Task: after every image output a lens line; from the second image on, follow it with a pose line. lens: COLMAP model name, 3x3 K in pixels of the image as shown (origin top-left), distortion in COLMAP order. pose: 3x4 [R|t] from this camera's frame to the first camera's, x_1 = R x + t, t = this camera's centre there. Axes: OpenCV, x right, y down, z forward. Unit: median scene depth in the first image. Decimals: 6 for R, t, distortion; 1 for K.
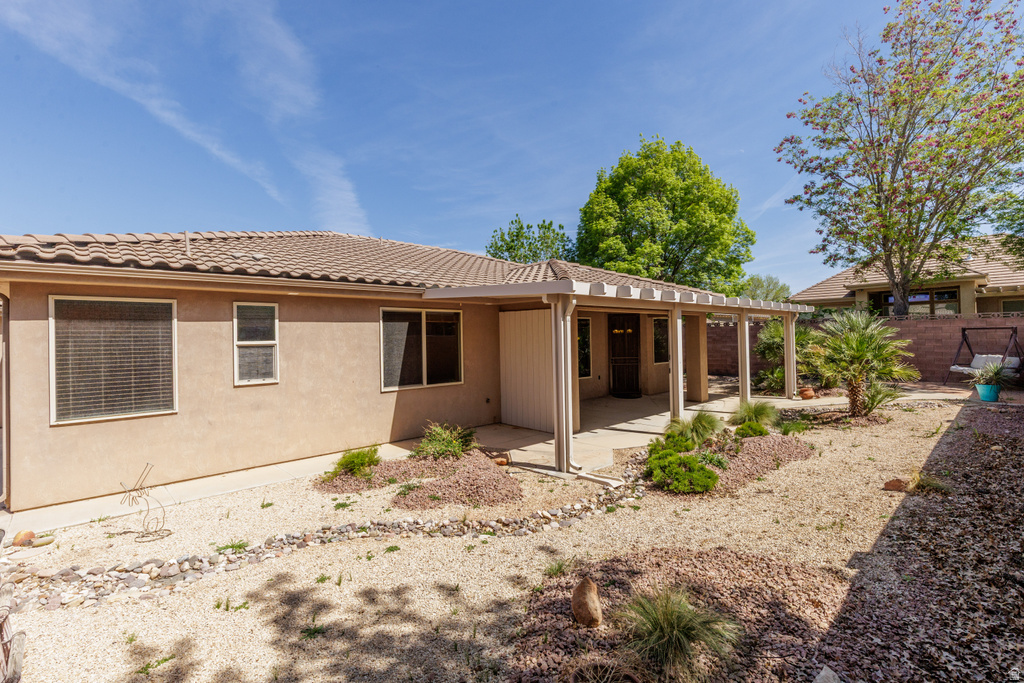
lens RADIAL K [[458.9, 0, 514.2], [0, 458.9, 345.2], [0, 0, 1]] dist [0.009744, -0.001994]
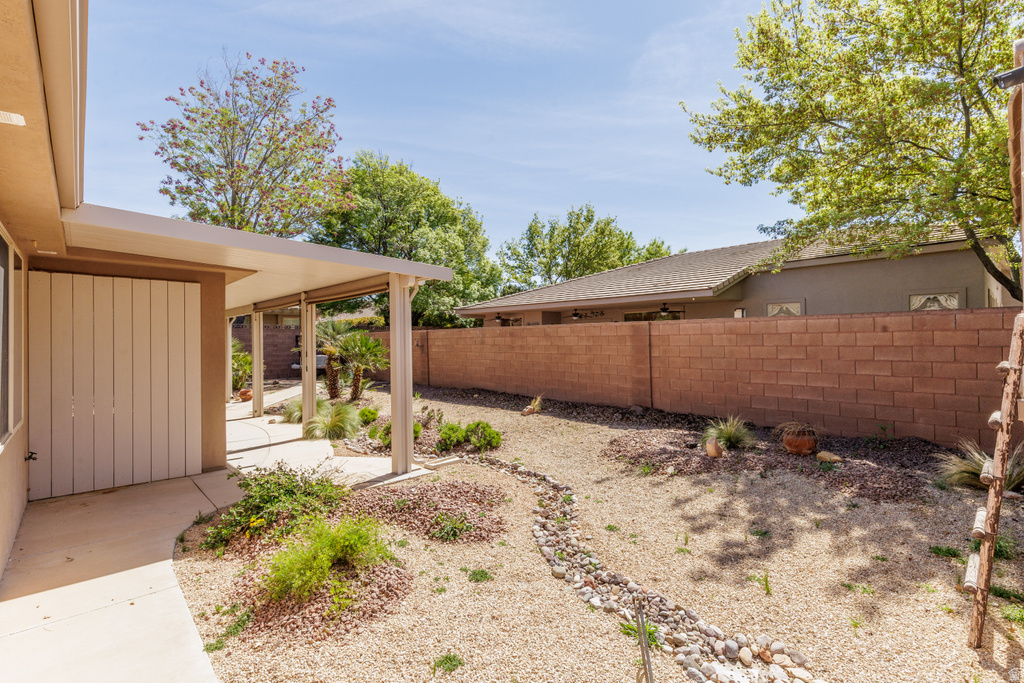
lens RADIAL K [[458.9, 0, 511.7], [0, 458.9, 338.0], [0, 0, 1]] dist [0.009744, -0.001994]
pose [[0.009332, 0.041810, 0.999082, -1.540536], [-0.002959, 0.999122, -0.041784, 0.090734], [-0.999952, -0.002566, 0.009447, 1.473106]]
